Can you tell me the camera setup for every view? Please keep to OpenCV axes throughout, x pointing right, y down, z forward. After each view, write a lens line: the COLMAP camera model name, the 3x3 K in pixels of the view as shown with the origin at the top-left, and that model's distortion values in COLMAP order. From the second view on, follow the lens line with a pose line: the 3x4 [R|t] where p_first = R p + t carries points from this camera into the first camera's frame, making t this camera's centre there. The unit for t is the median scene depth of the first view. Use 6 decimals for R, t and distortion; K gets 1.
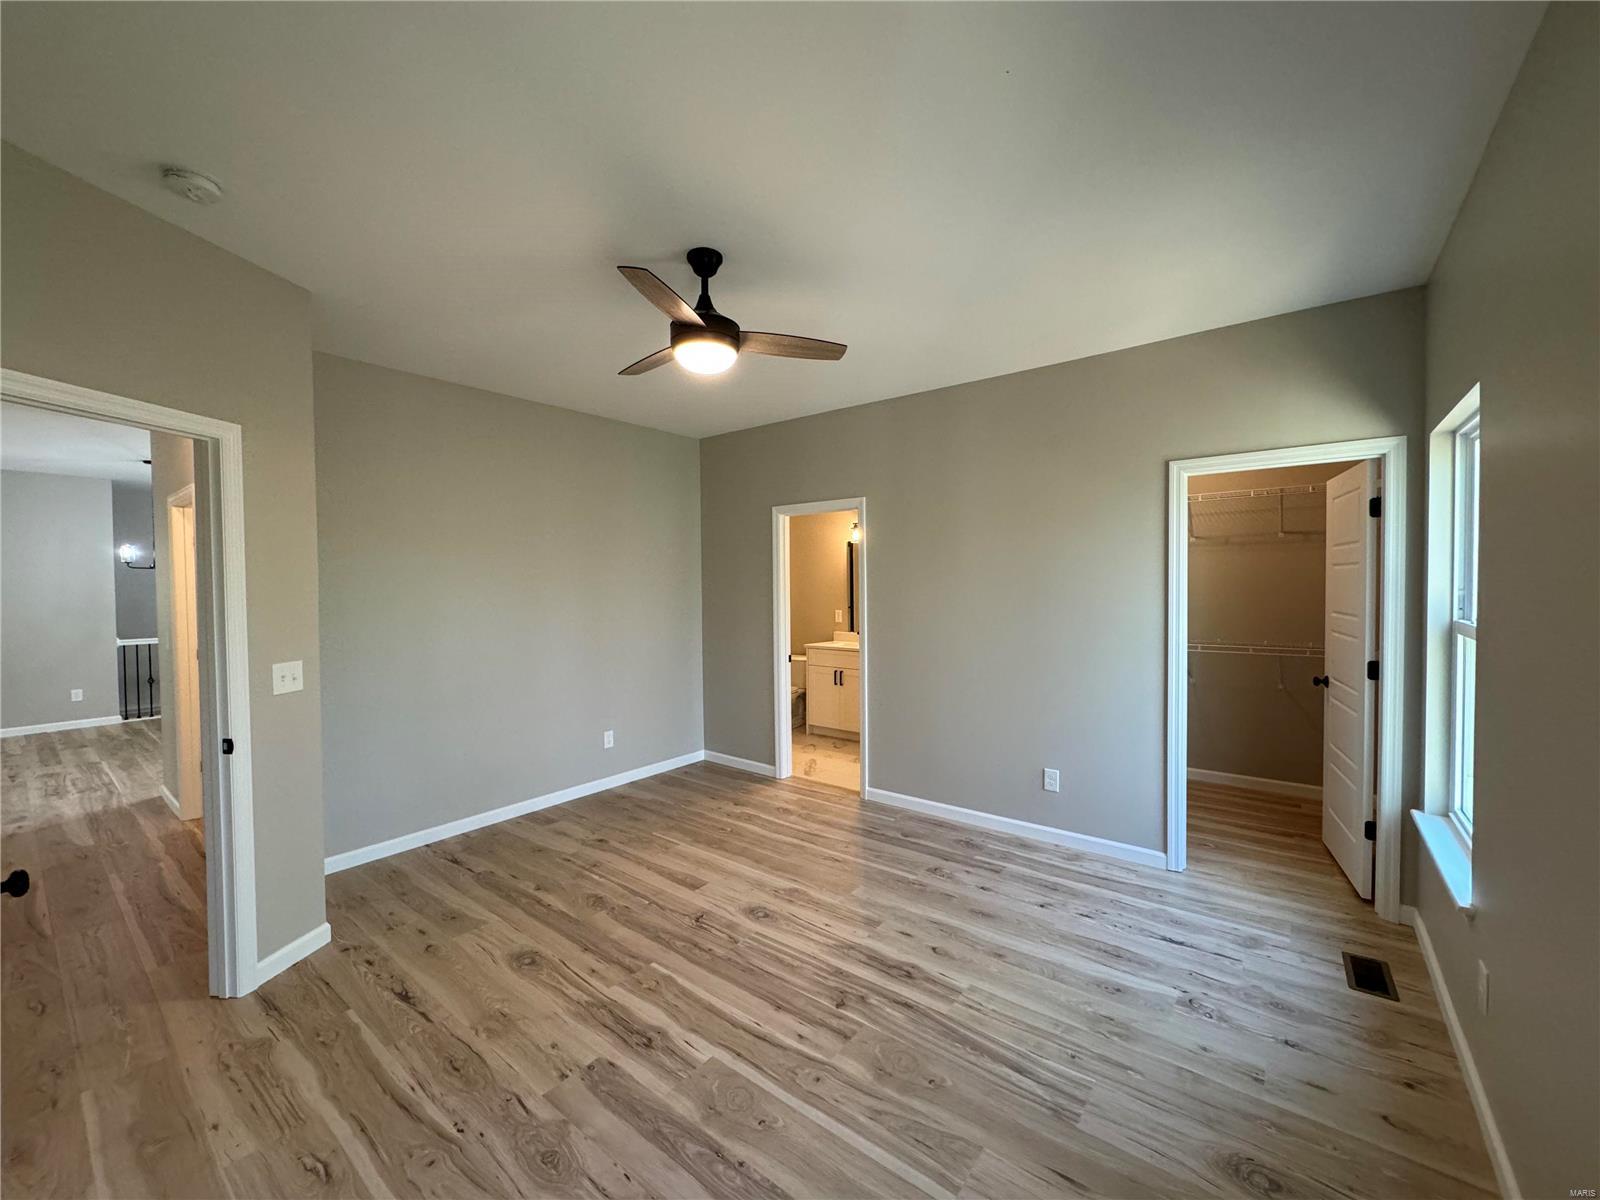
lens RADIAL K [[637.4, 0, 795.0], [0, 637.4, 600.6], [0, 0, 1]] dist [-0.003328, 0.000839]
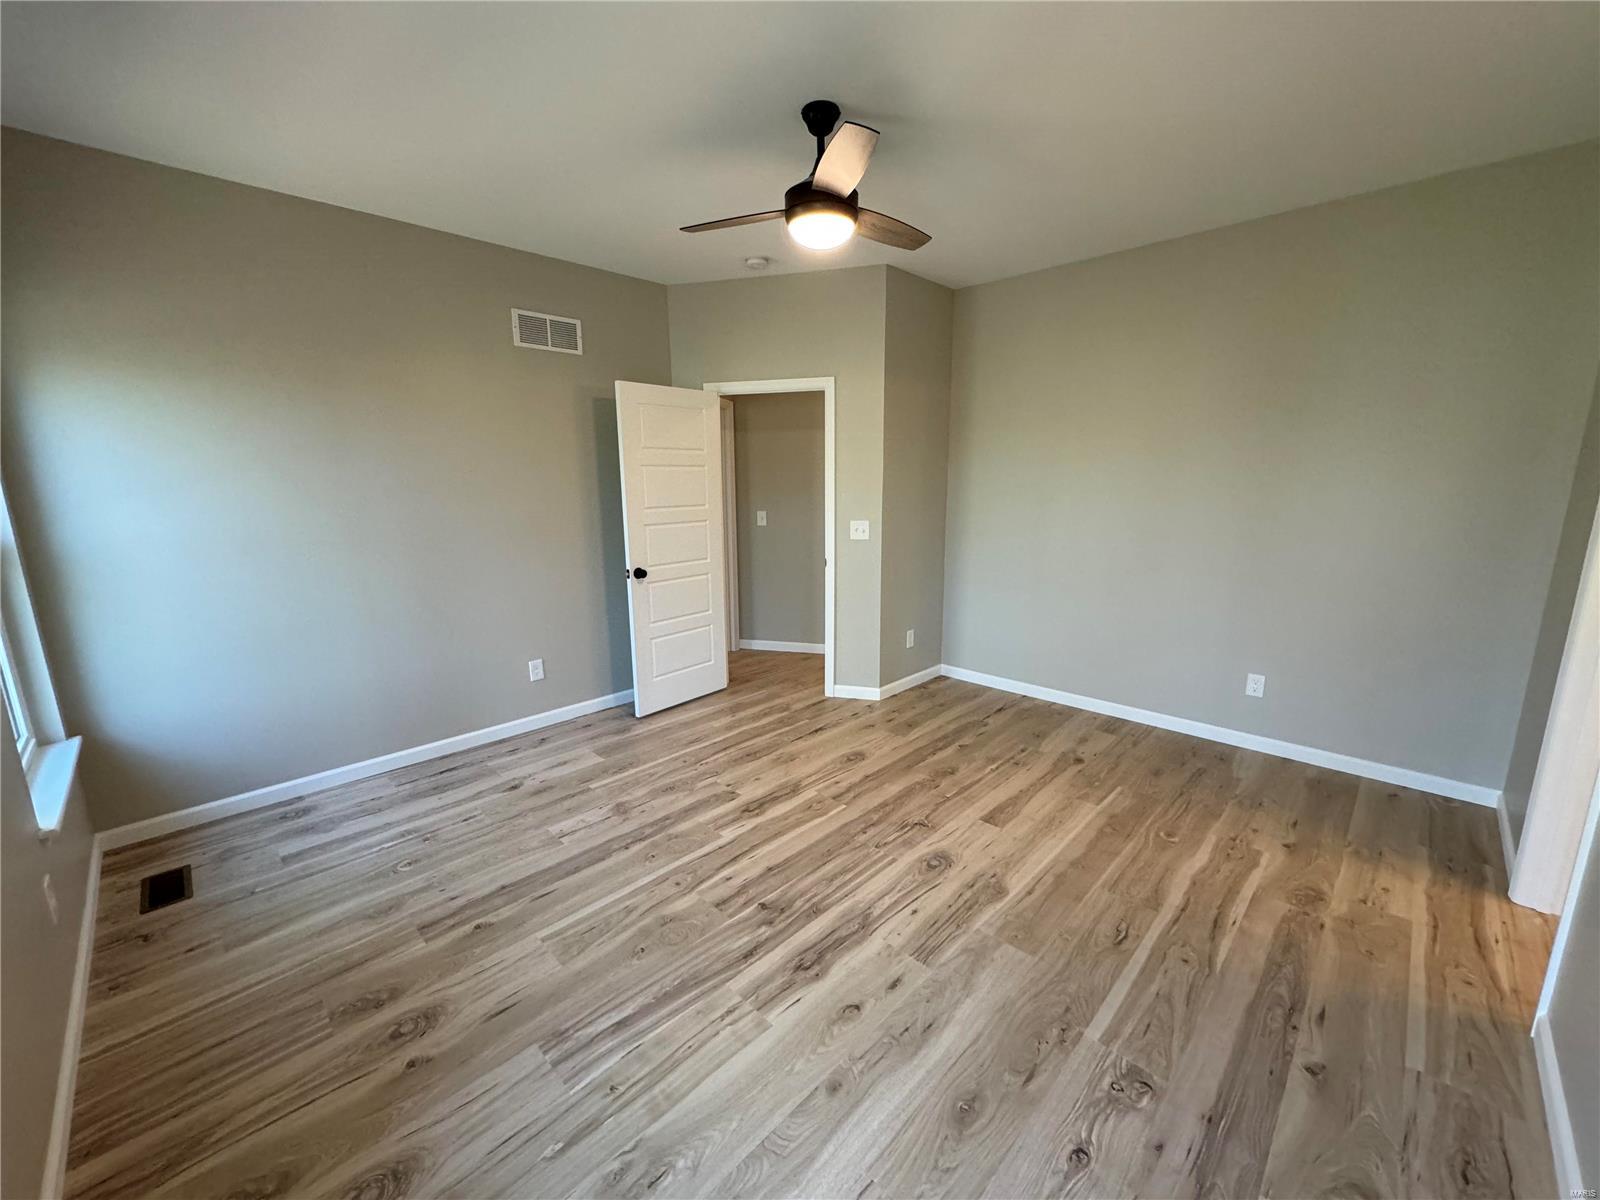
lens RADIAL K [[637.4, 0, 807.2], [0, 637.4, 603.1], [0, 0, 1]] dist [-0.003328, 0.000839]
pose [[-0.105753, 0.205652, -0.972894, 0.909107], [-0.016027, 0.977901, 0.208452, -0.037845], [0.994263, 0.037637, -0.100120, 1.113746]]
